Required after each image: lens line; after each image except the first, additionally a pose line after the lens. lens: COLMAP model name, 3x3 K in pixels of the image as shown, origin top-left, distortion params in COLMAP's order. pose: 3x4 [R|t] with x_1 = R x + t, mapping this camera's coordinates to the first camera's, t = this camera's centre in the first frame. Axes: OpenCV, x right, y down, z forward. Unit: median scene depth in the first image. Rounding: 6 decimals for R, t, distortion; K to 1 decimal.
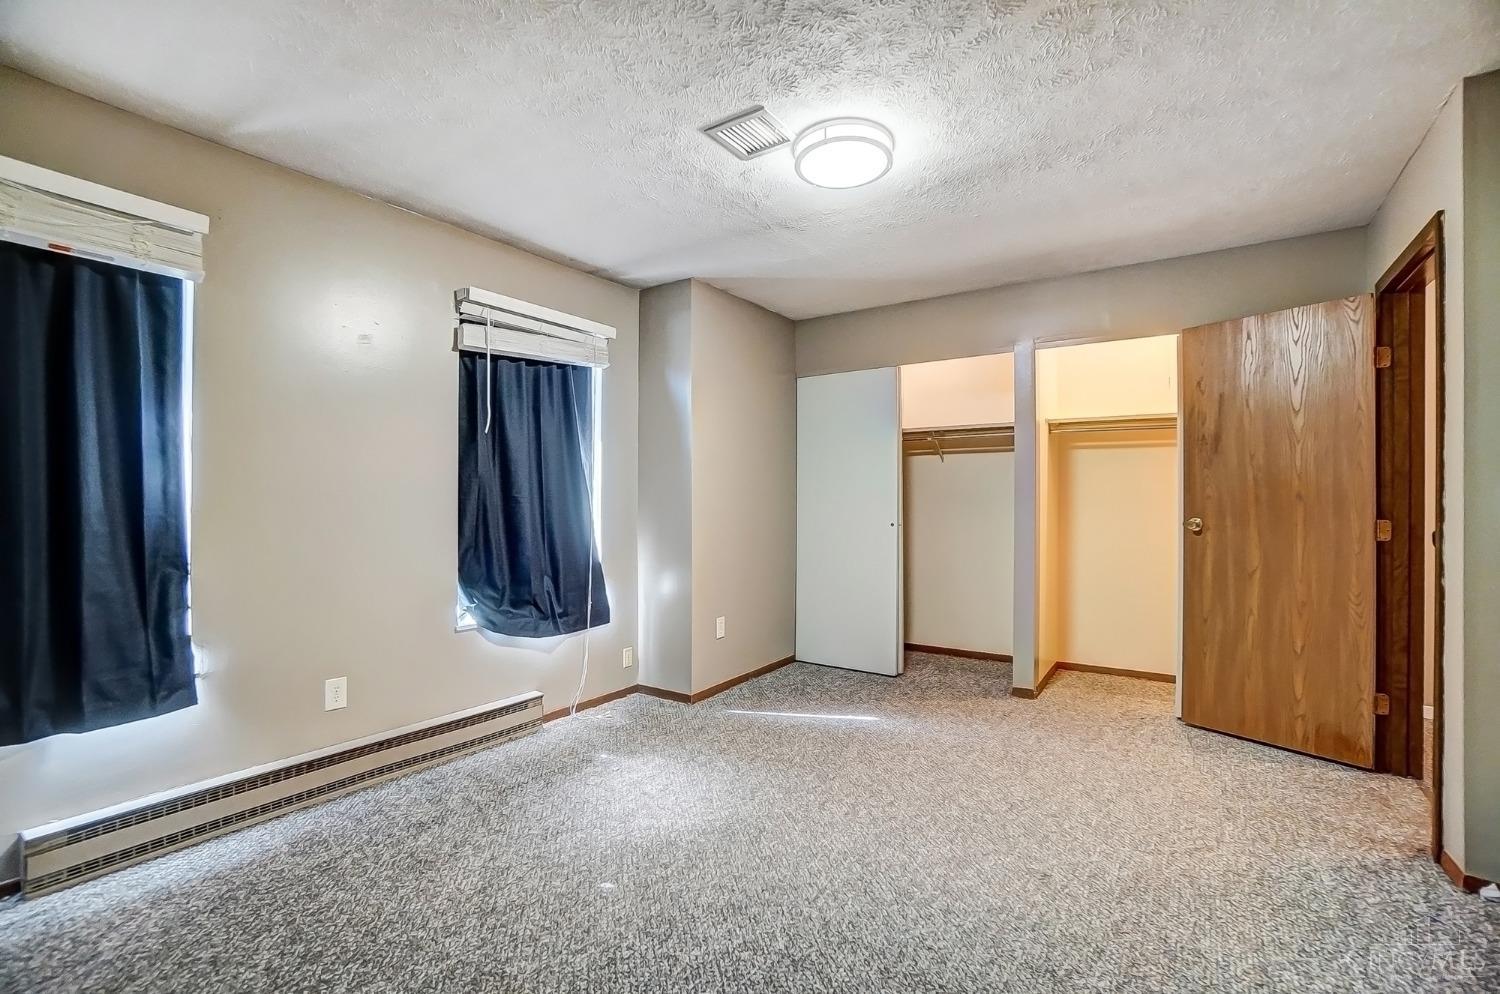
lens RADIAL K [[663.6, 0, 749.2], [0, 663.6, 496.0], [0, 0, 1]] dist [-0.063660, 0.023409]
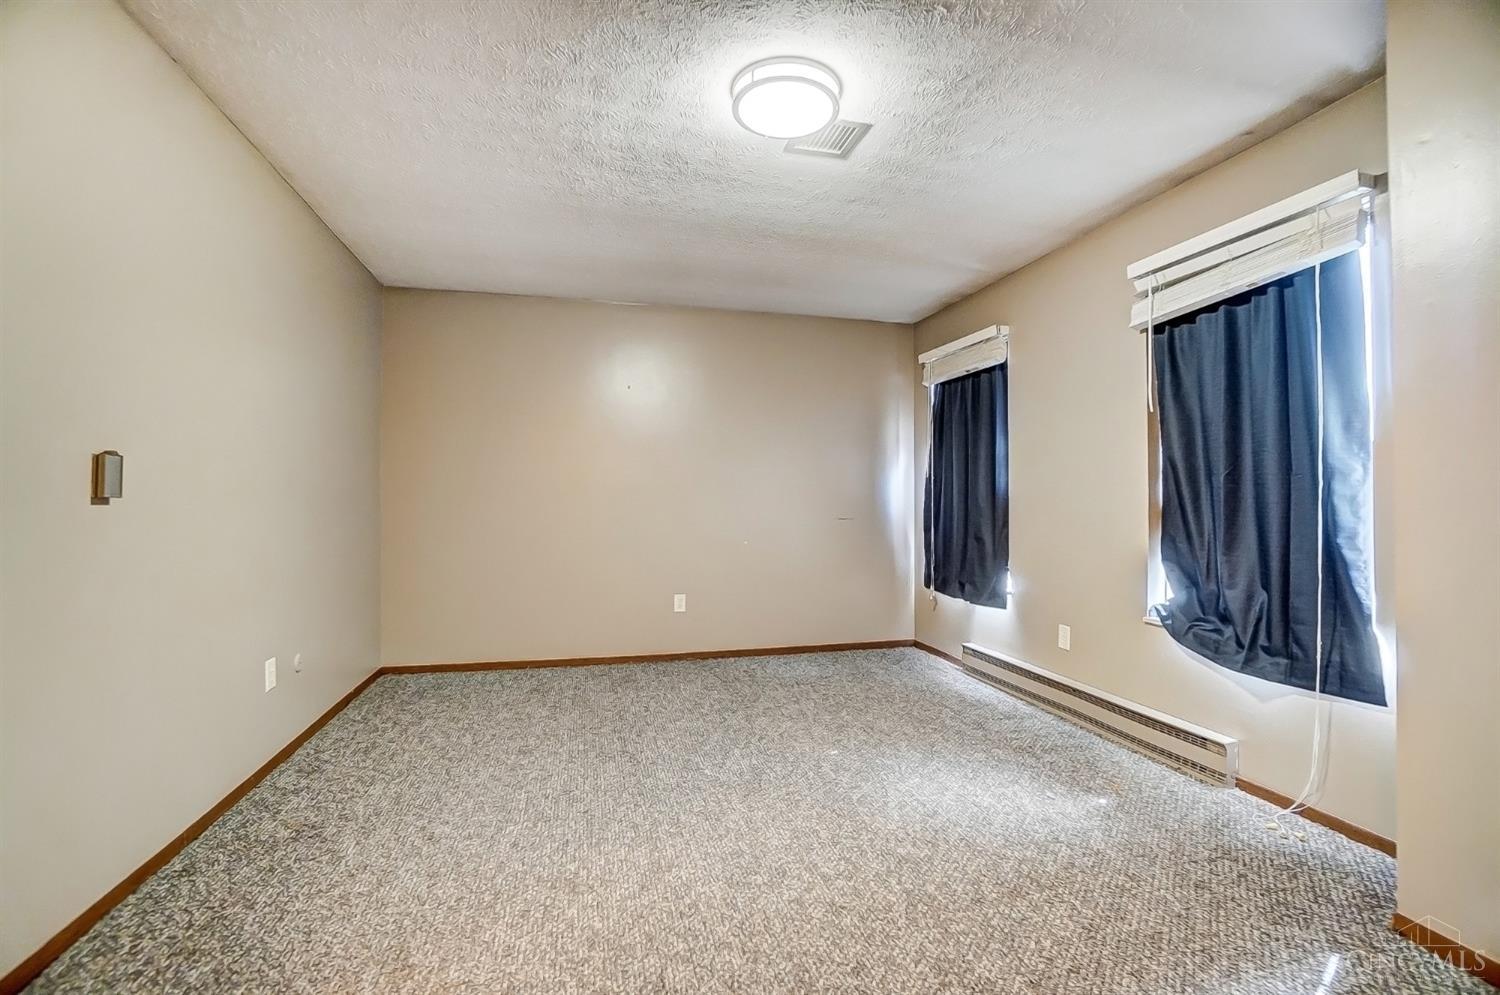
lens RADIAL K [[663.6, 0, 749.2], [0, 663.6, 496.5], [0, 0, 1]] dist [-0.063660, 0.023409]
pose [[-0.660140, -0.008266, -0.751097, 0.692377], [-0.000266, 0.999942, -0.010770, 0.033902], [0.751143, -0.006910, -0.660104, 1.258366]]
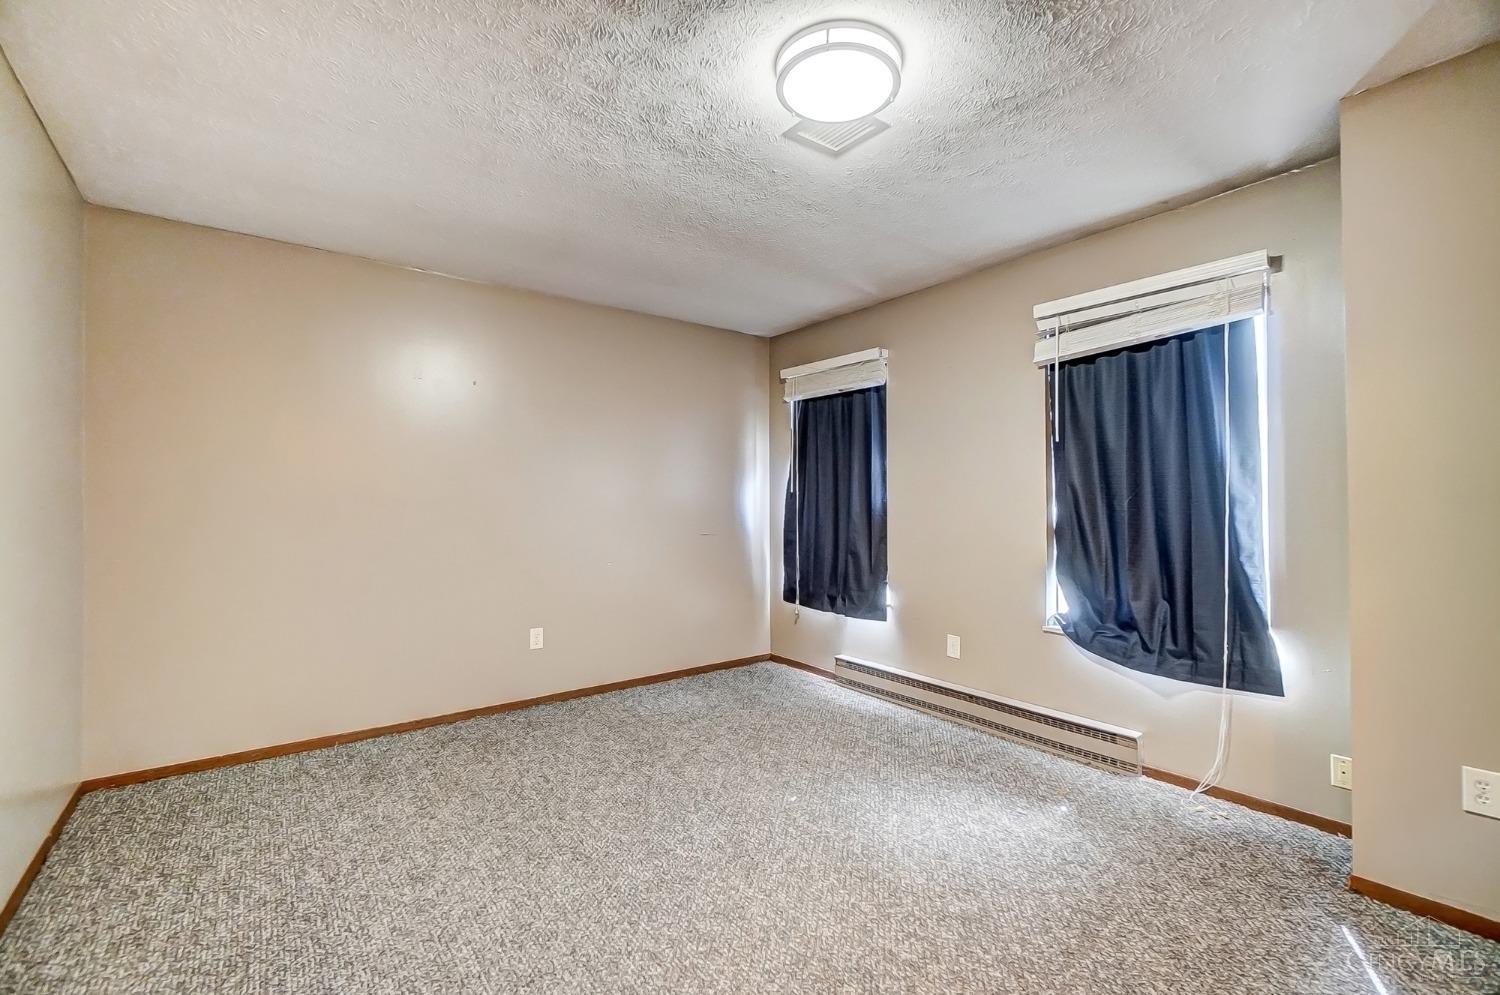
lens RADIAL K [[649.1, 0, 751.8], [0, 649.1, 496.8], [0, 0, 1]] dist [-0.001525, -0.001055]
pose [[-0.309201, -0.009921, -0.950945, 0.743864], [0.004839, 0.999916, -0.012006, -0.000930], [0.950984, -0.008314, -0.309127, 0.923005]]
